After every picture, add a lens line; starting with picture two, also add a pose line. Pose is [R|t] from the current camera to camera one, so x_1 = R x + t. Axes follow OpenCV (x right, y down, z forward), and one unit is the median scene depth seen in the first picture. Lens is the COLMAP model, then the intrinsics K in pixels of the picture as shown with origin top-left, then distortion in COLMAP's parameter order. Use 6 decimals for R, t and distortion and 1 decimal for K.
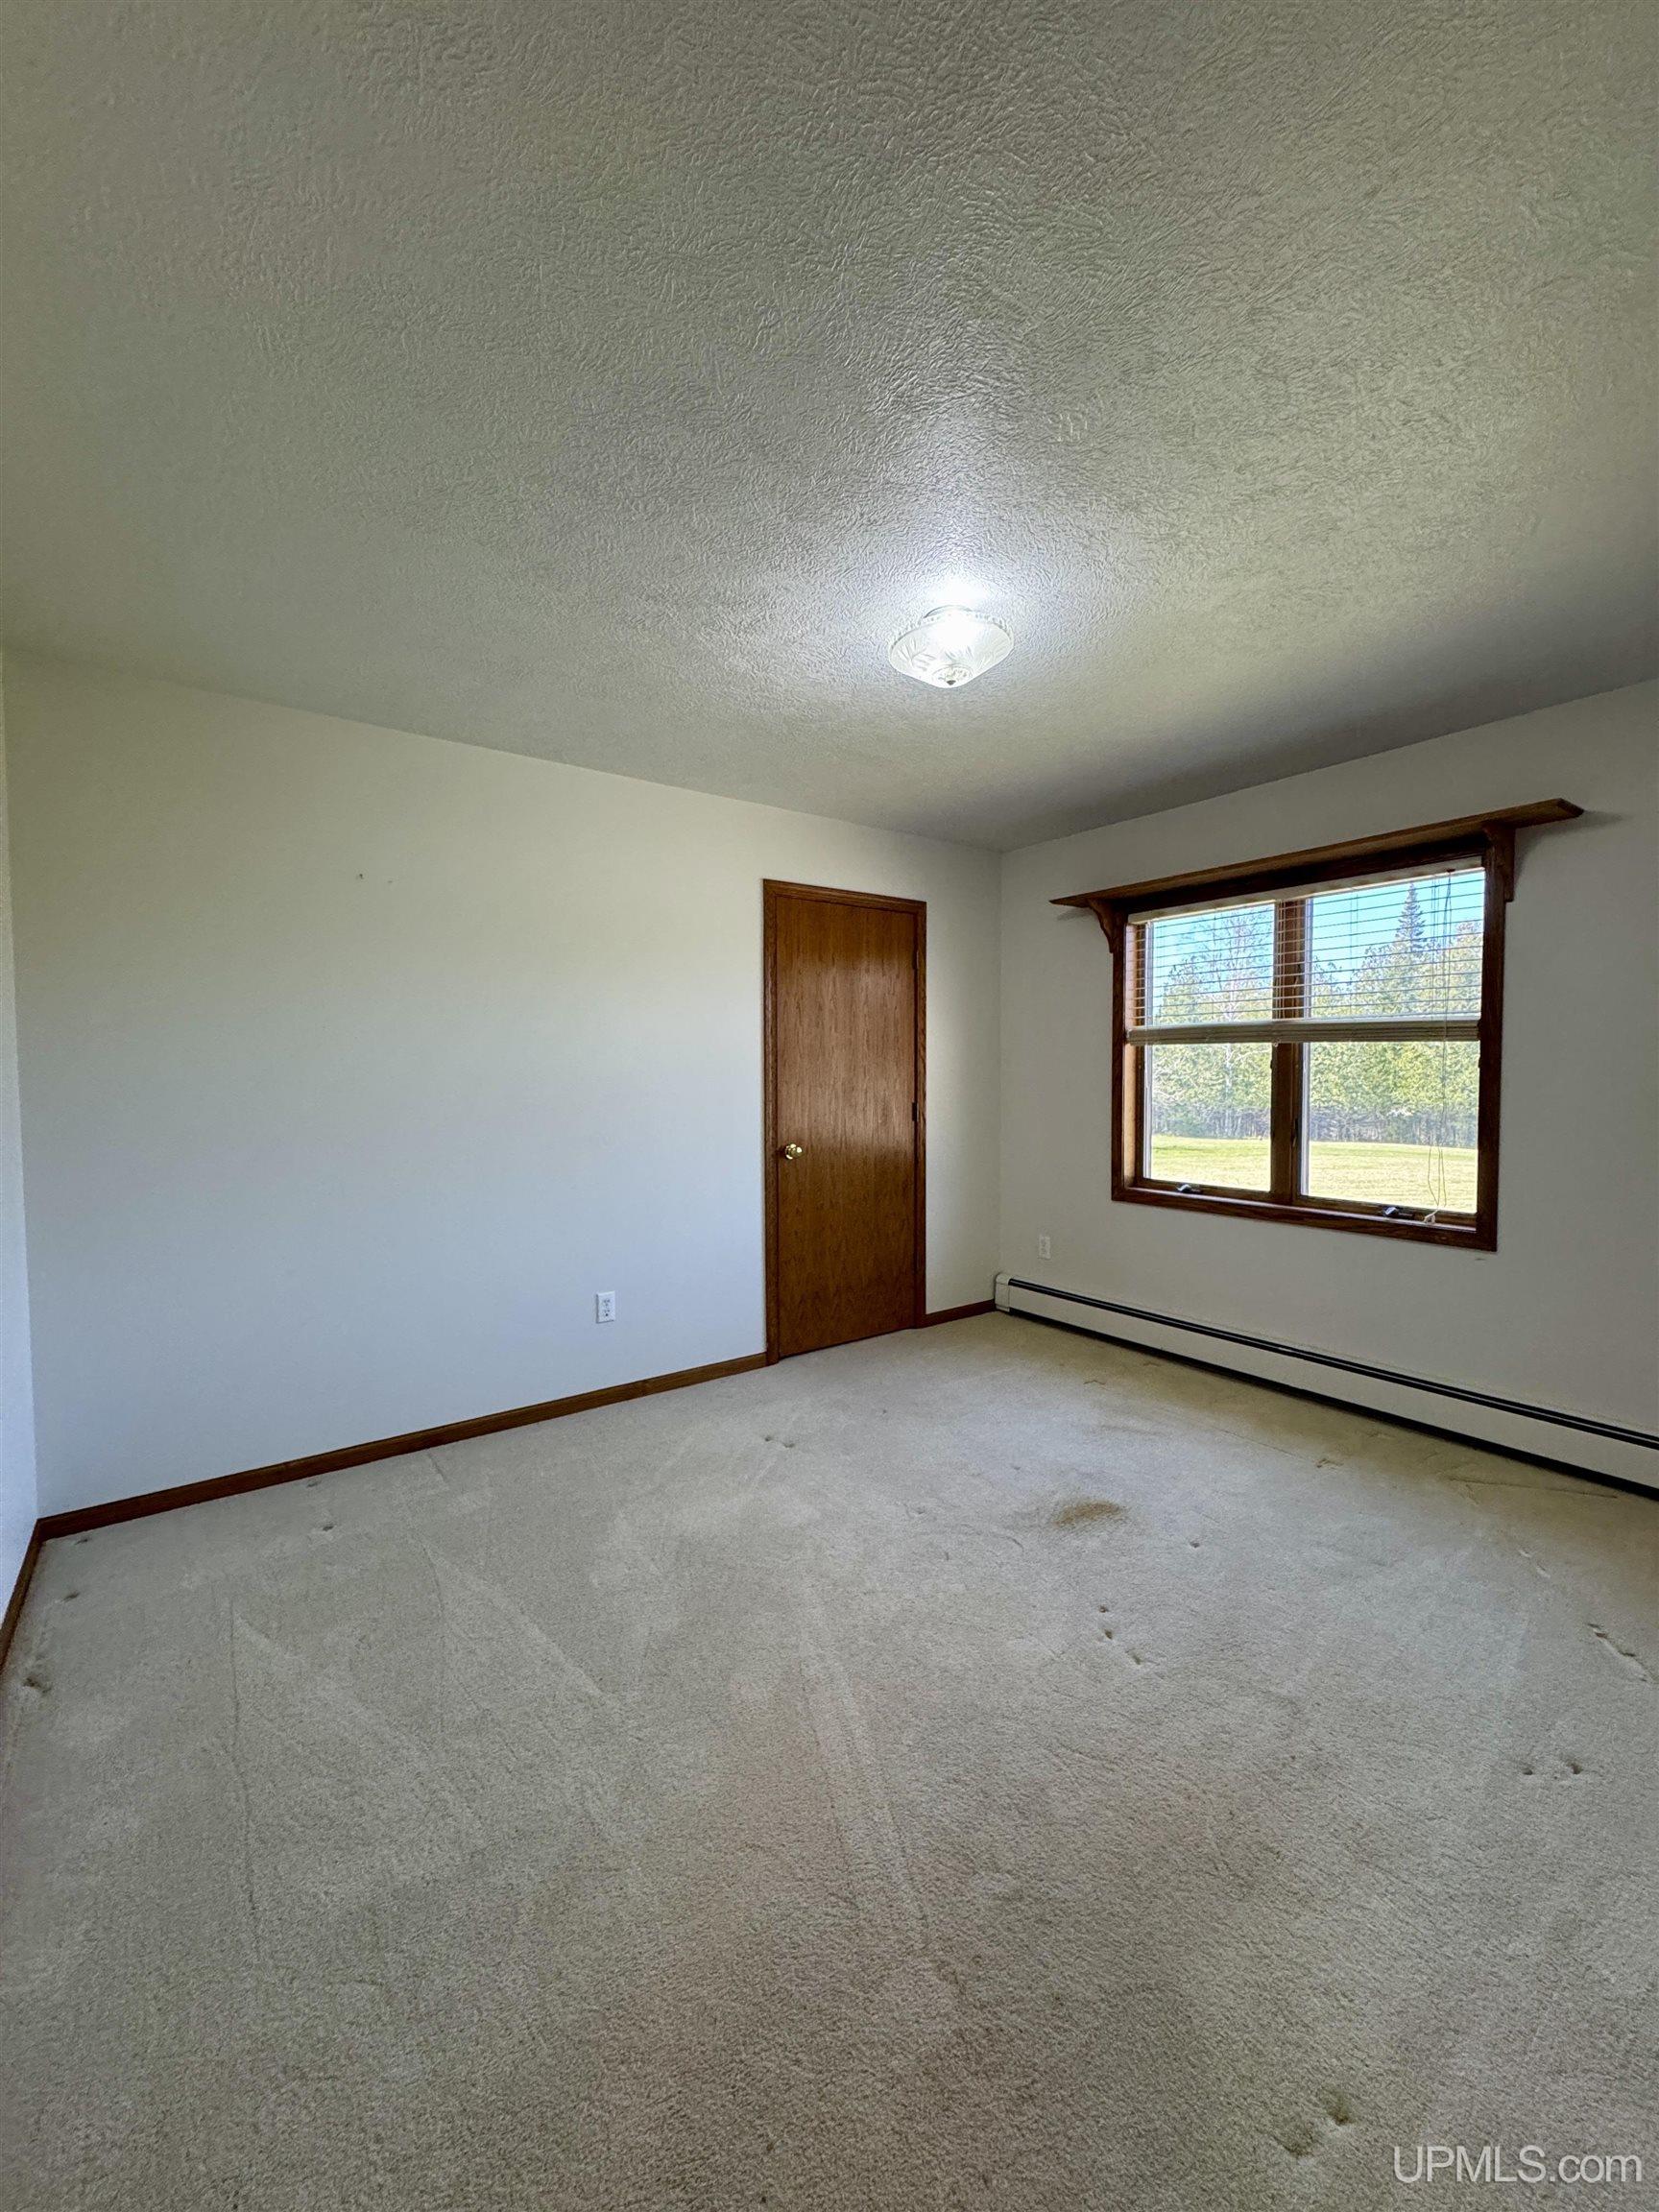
lens RADIAL K [[879.5, 0, 829.5], [0, 879.5, 1106.0], [0, 0, 1]] dist [-0.000621, 0.000194]
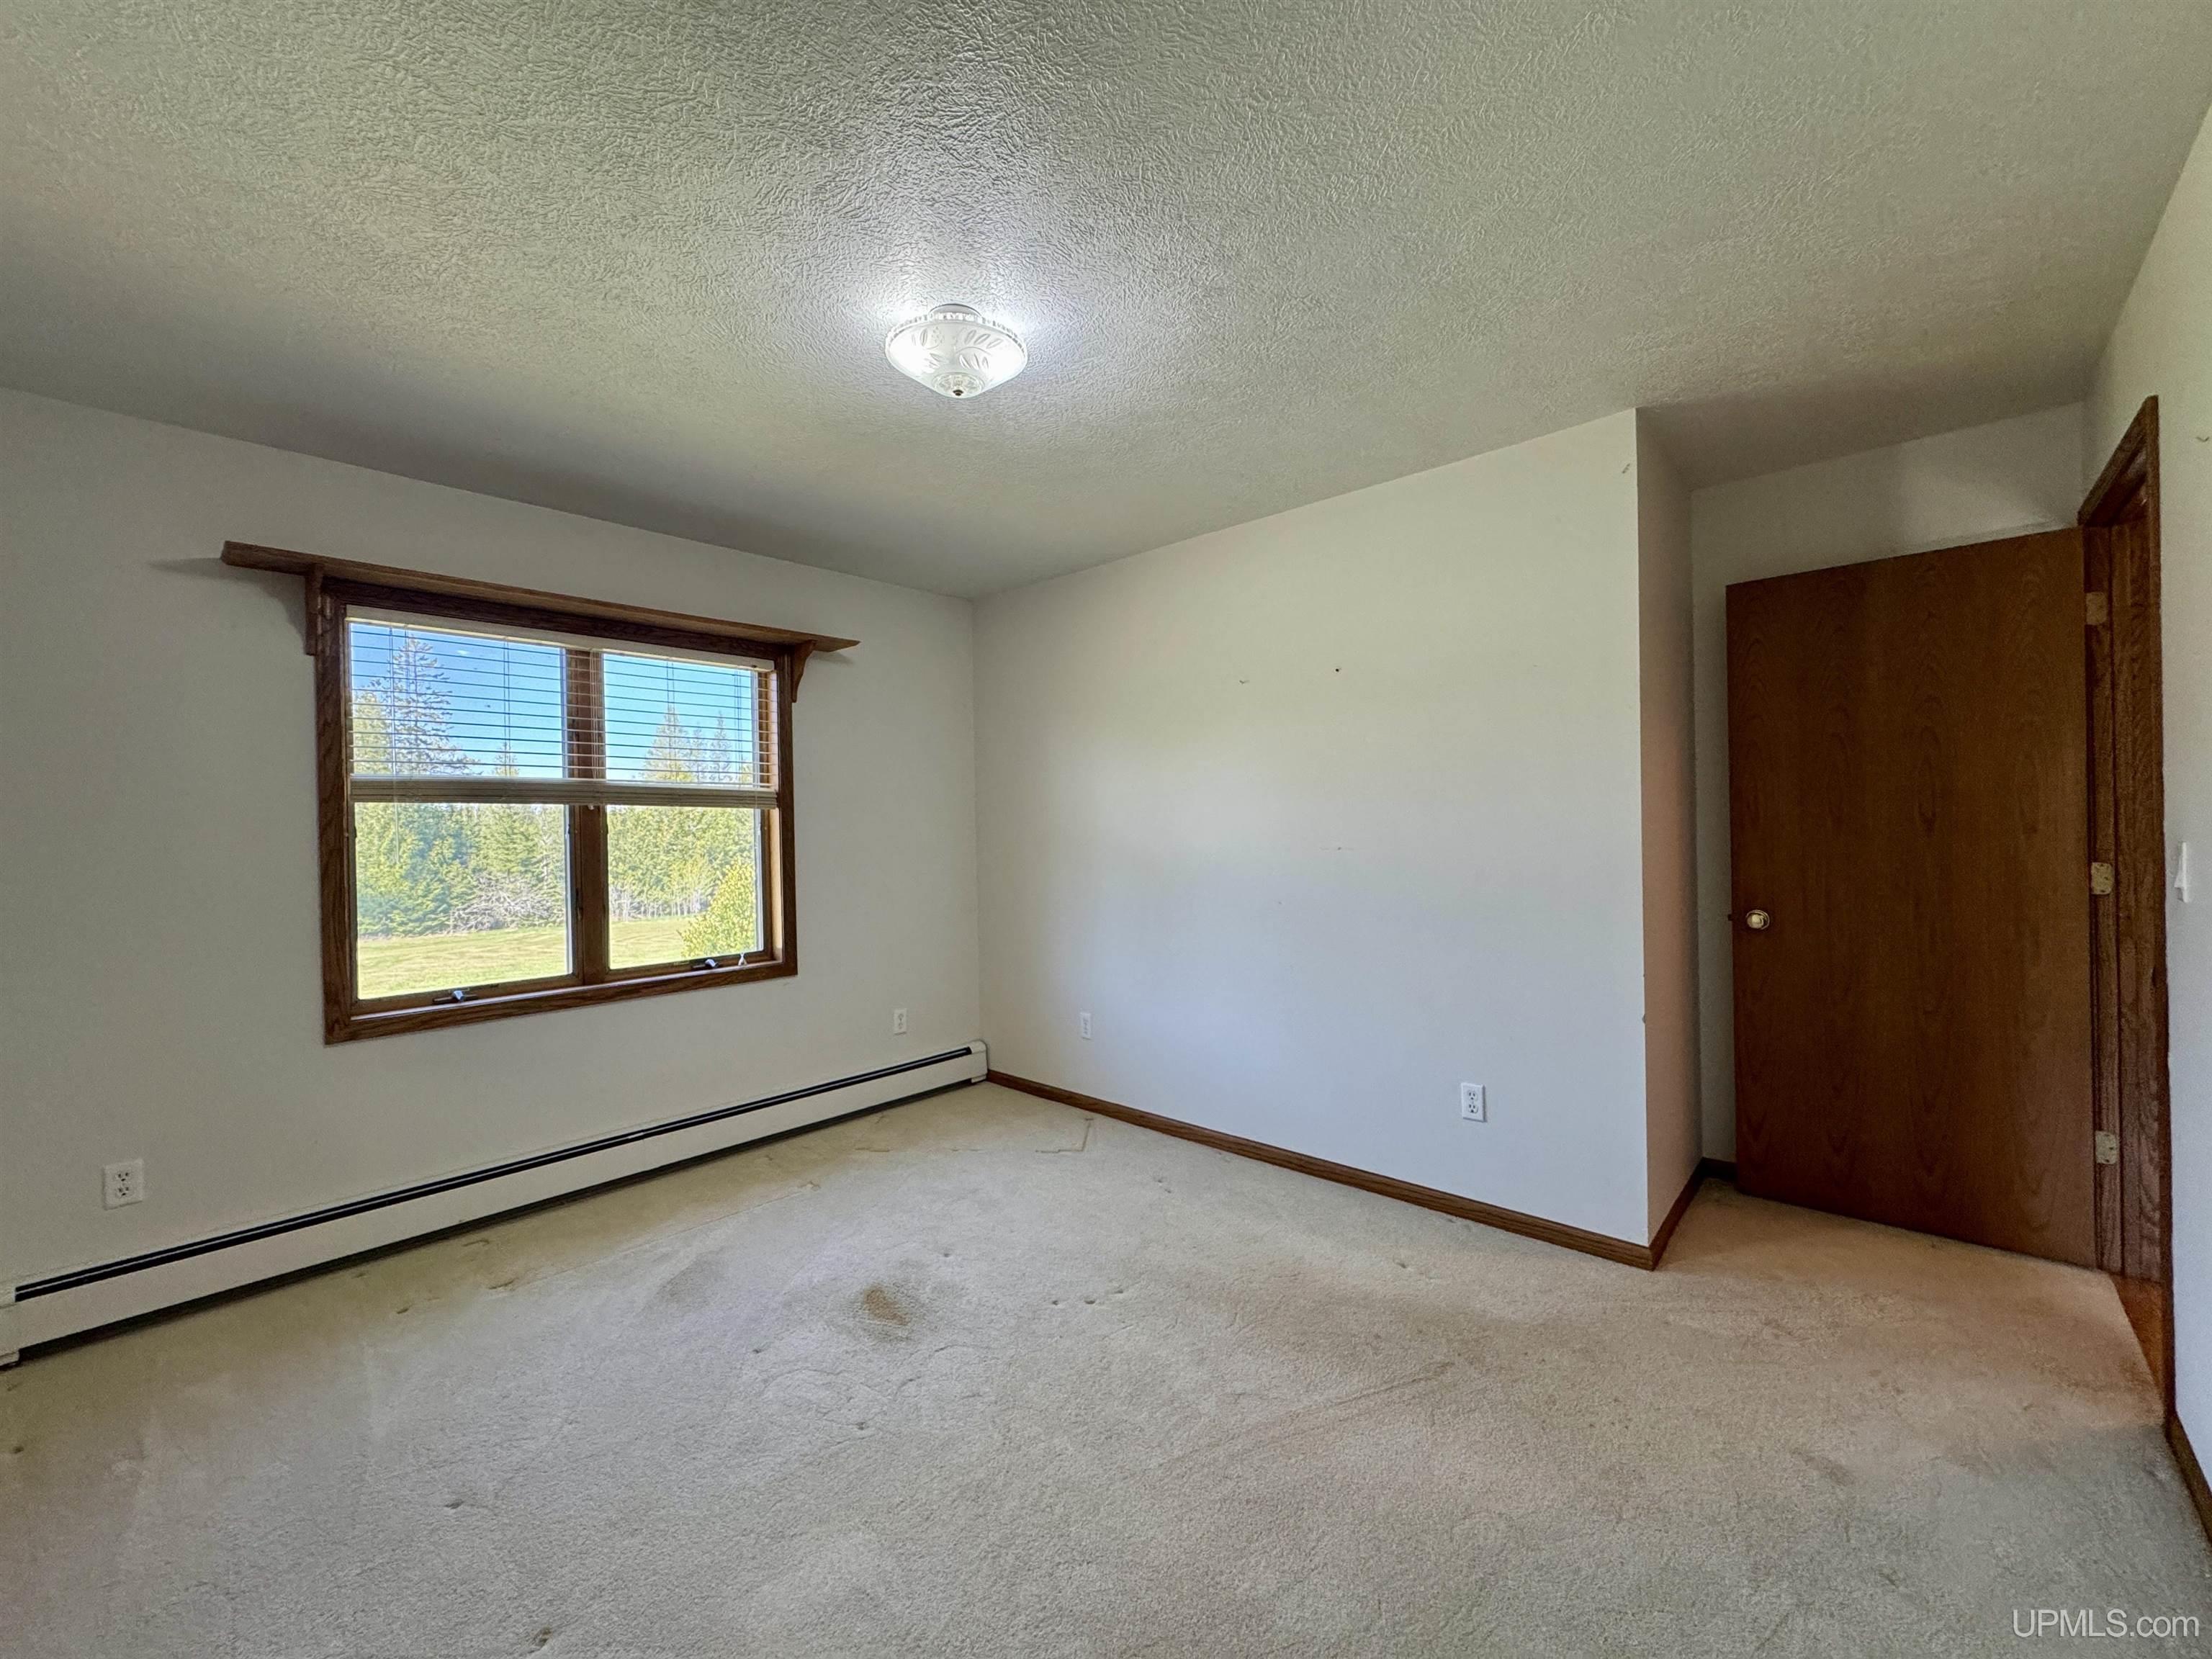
lens RADIAL K [[879.5, 0, 1106.0], [0, 879.5, 829.5], [0, 0, 1]] dist [-0.000621, 0.000194]
pose [[-0.186991, -0.002747, 0.982358, -0.479049], [0.056823, 0.998292, 0.013608, -0.029331], [-0.980717, 0.058365, -0.186516, 0.654040]]
